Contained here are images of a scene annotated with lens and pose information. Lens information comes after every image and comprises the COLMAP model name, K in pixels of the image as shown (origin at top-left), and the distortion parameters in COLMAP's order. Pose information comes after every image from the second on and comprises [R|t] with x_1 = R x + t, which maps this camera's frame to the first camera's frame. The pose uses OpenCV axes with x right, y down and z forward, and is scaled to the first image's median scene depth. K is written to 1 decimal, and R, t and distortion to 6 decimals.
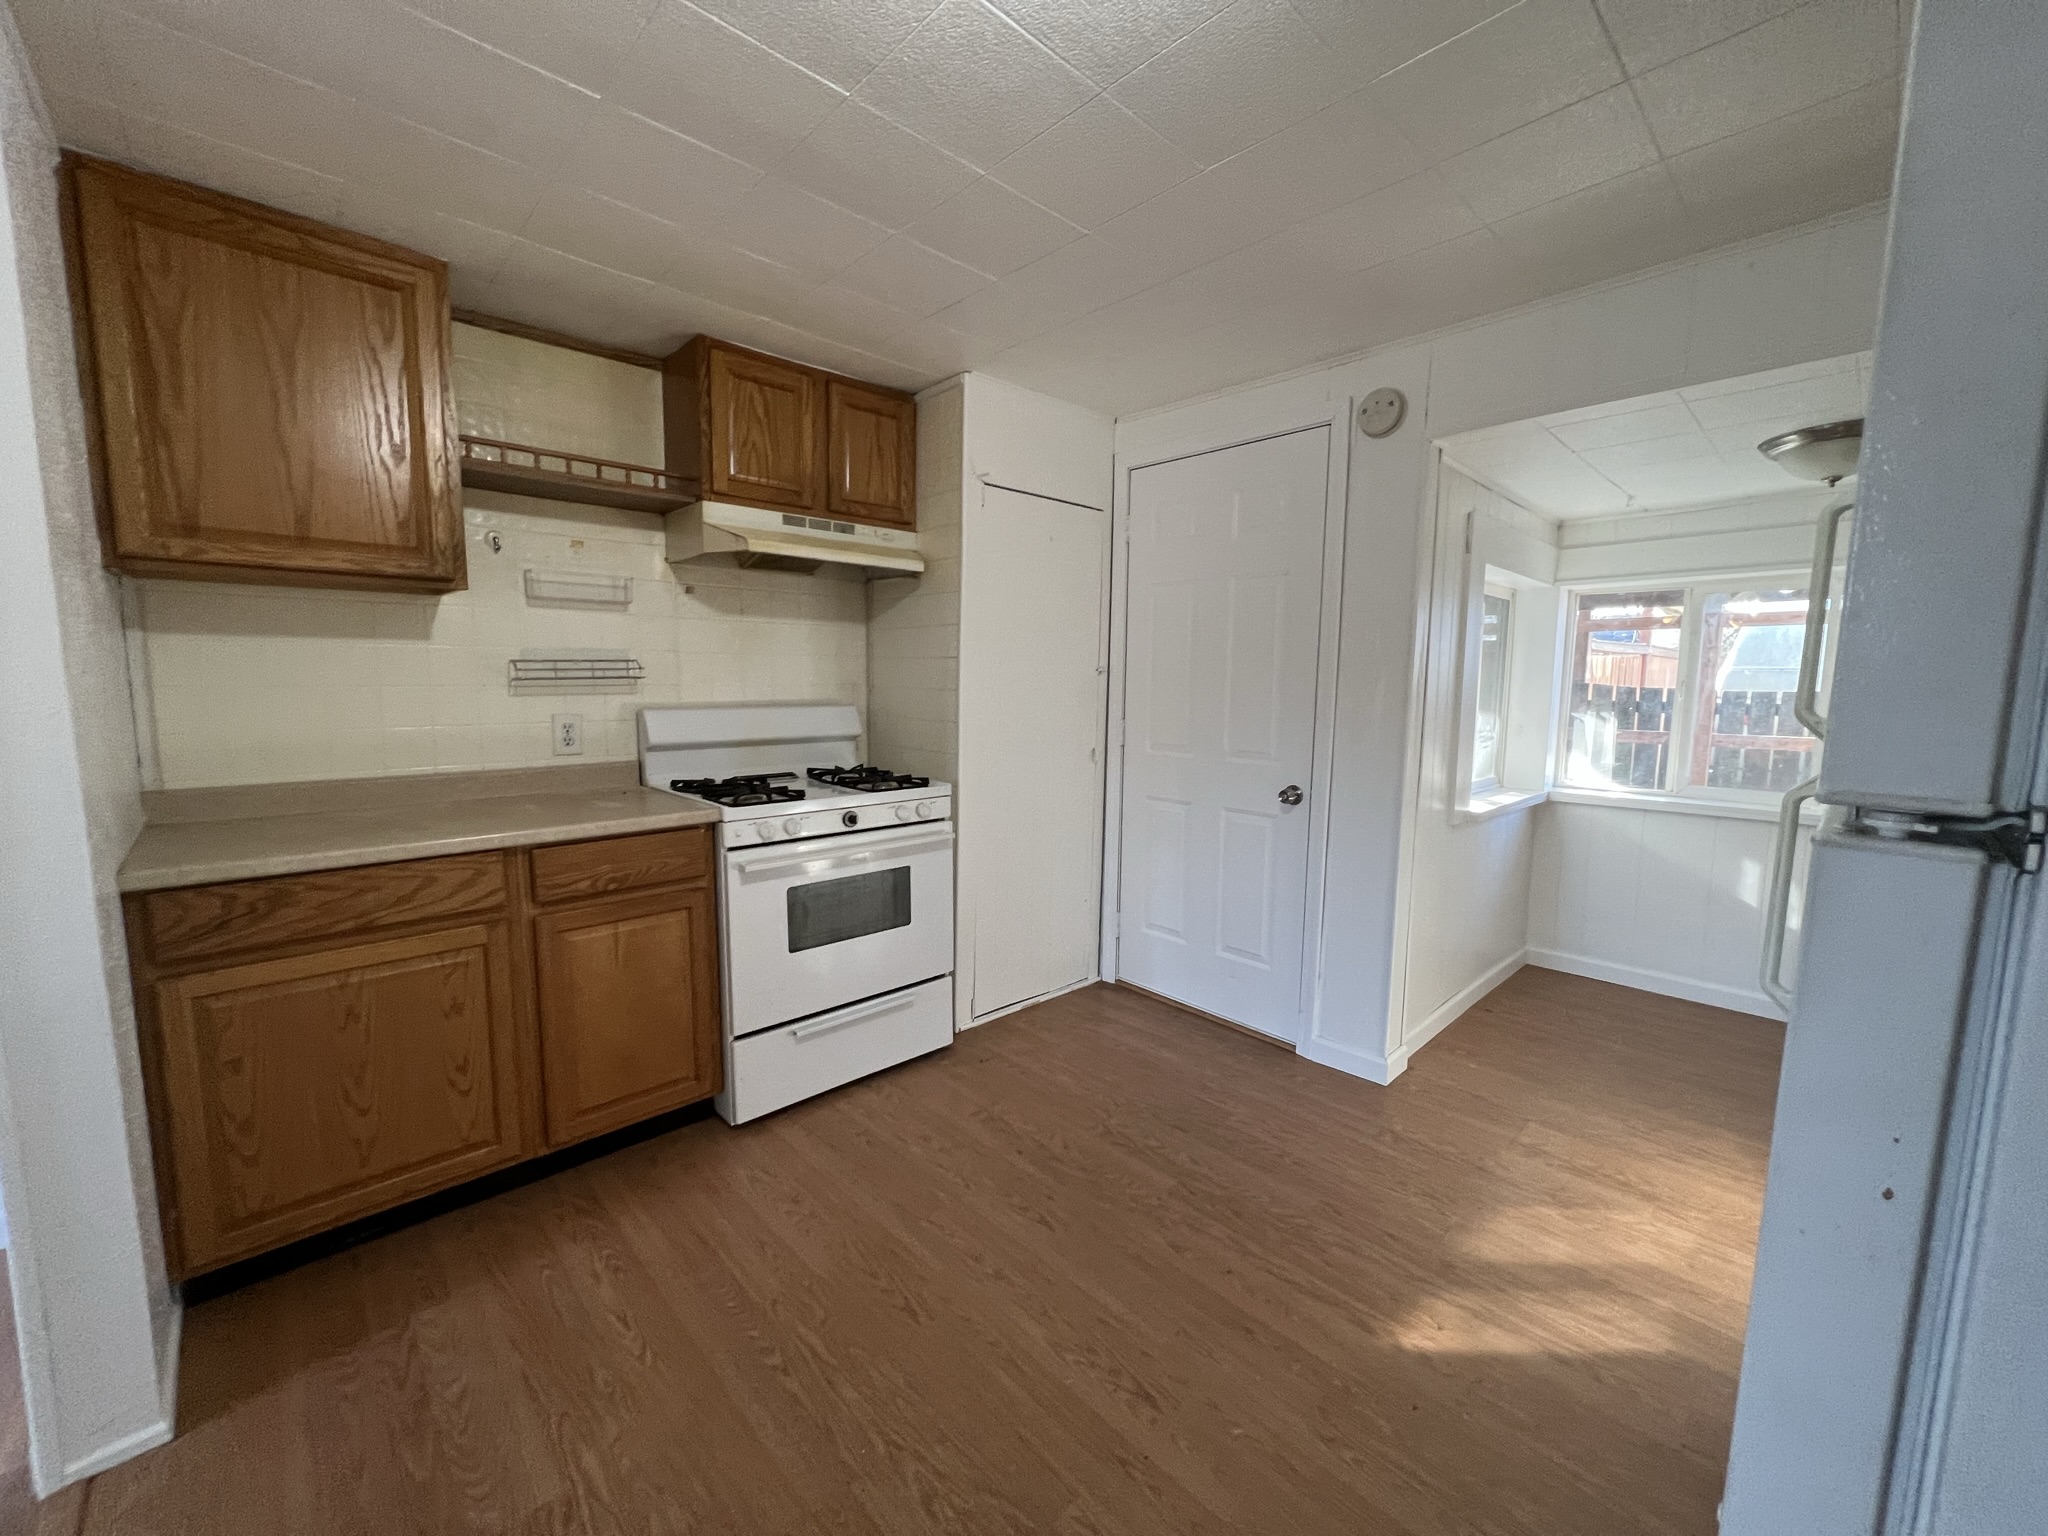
lens RADIAL K [[824.0, 0, 1017.3], [0, 824.0, 770.1], [0, 0, 1]] dist [-0.003053, -0.000178]
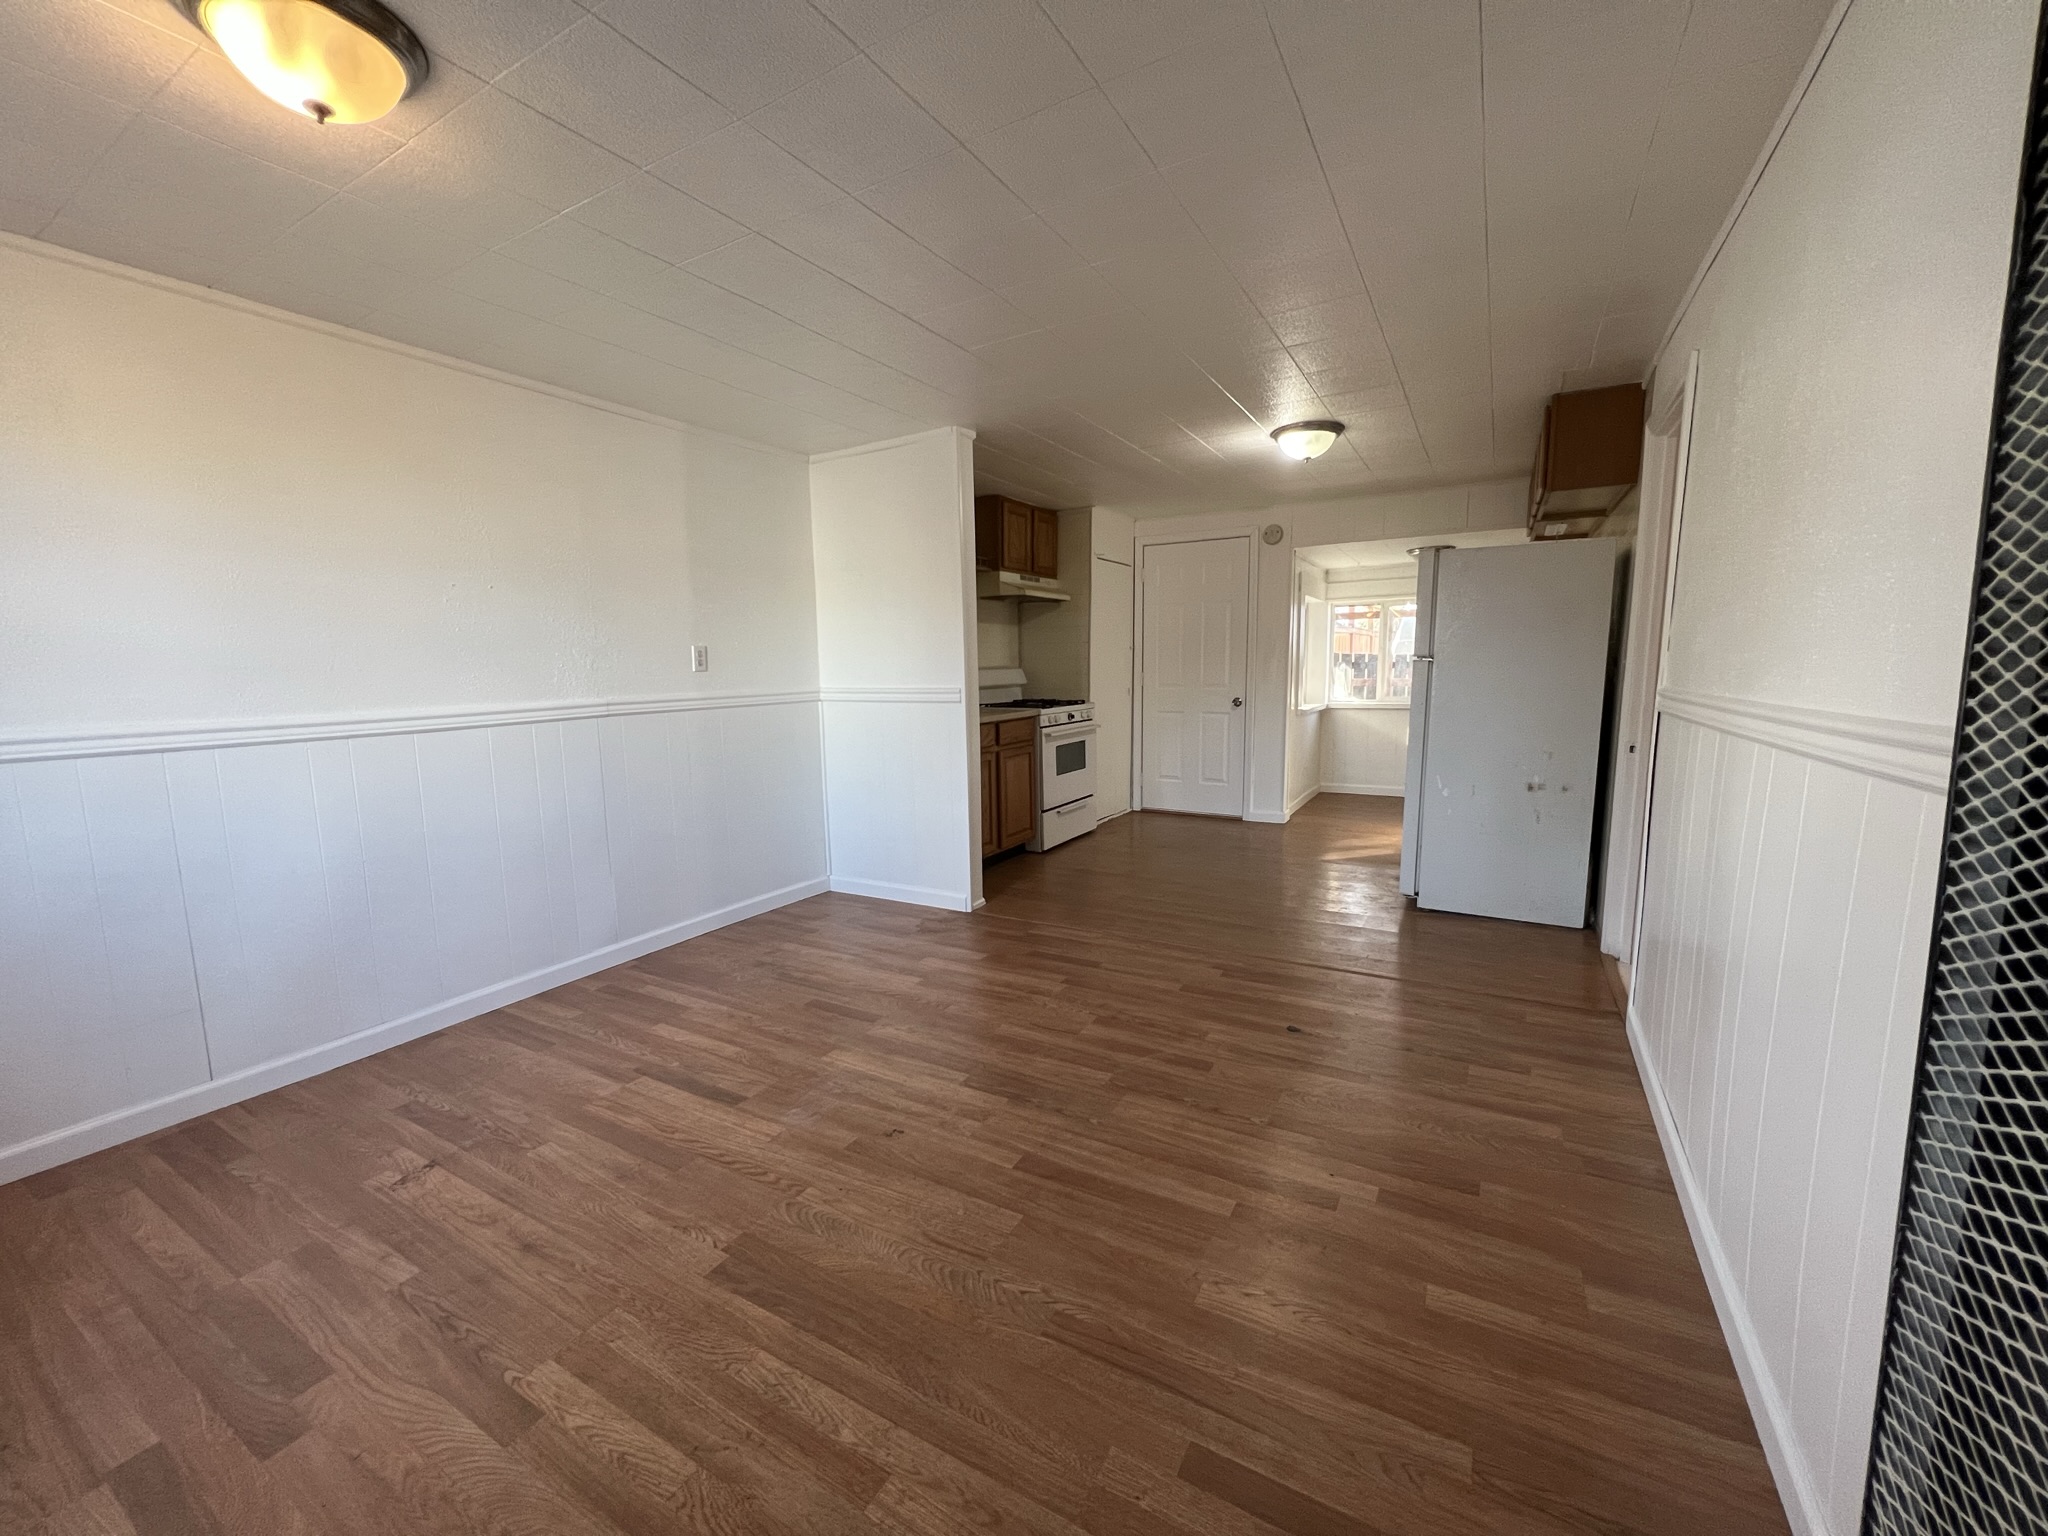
lens RADIAL K [[824.0, 0, 1017.3], [0, 824.0, 770.1], [0, 0, 1]] dist [-0.003053, -0.000178]
pose [[0.959823, -0.060189, 0.274077, -0.828558], [0.054538, 0.998113, 0.028198, 0.115505], [-0.275257, -0.012117, 0.961294, -0.939992]]
